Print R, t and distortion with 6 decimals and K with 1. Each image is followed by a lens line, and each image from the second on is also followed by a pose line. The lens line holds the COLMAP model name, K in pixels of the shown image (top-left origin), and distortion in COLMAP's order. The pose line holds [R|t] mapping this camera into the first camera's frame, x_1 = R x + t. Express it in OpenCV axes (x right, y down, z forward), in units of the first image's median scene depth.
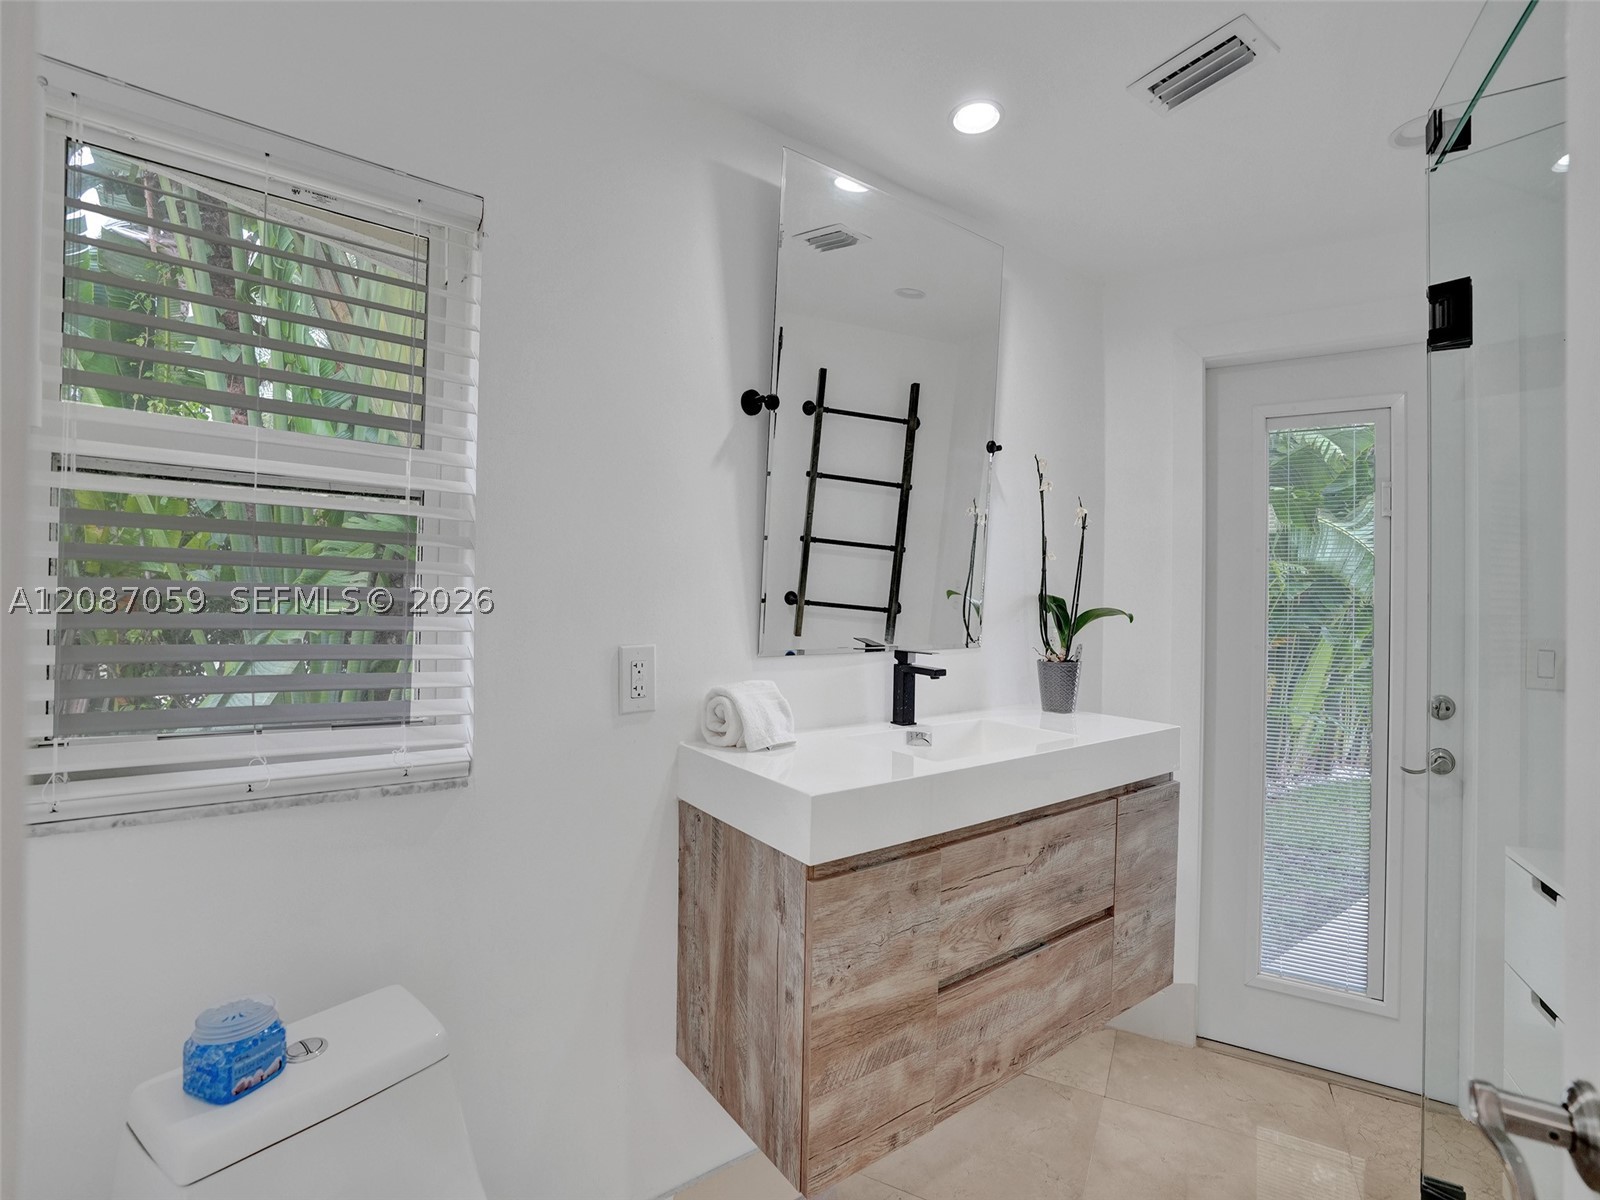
lens RADIAL K [[762.4, 0, 804.6], [0, 762.4, 594.4], [0, 0, 1]] dist [-0.008839, 0.001017]
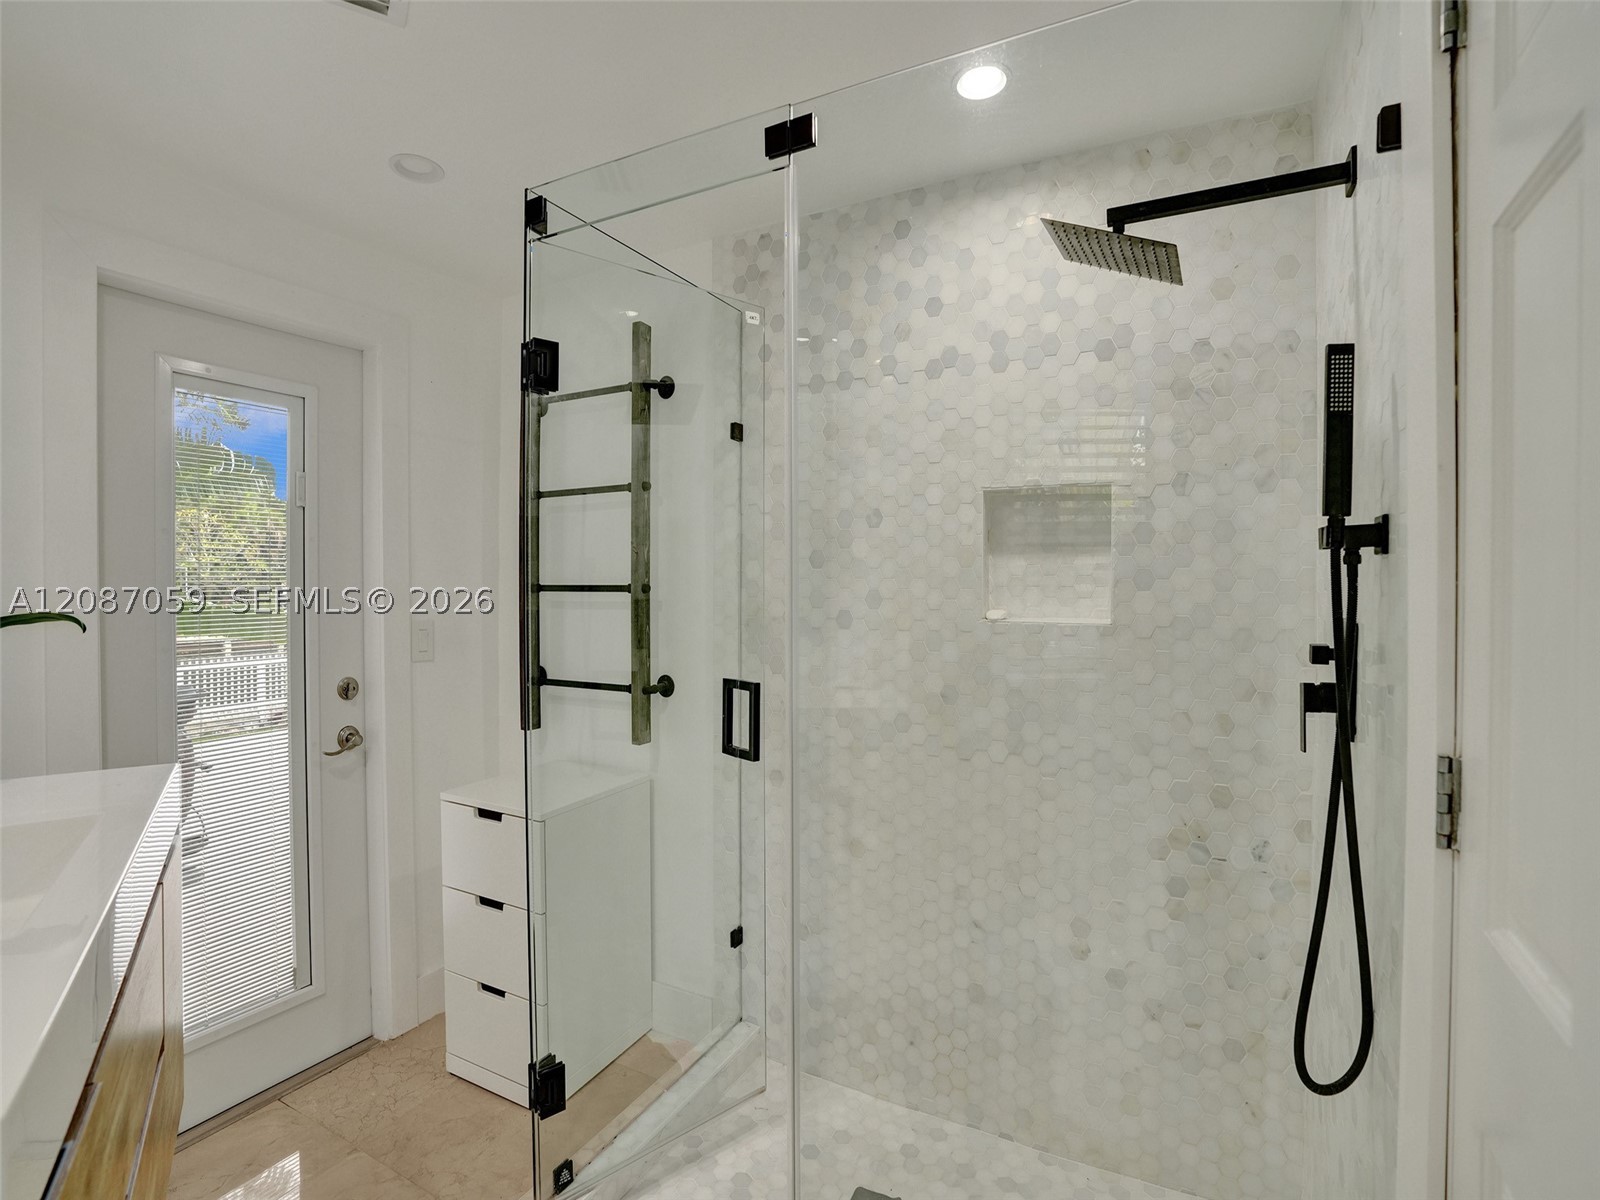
lens RADIAL K [[762.4, 0, 804.6], [0, 762.4, 594.4], [0, 0, 1]] dist [-0.008839, 0.001017]
pose [[-0.009754, -0.038811, 0.999199, -0.246469], [-0.012420, 0.999174, 0.038689, -0.035924], [-0.999875, -0.012033, -0.010228, 0.359028]]
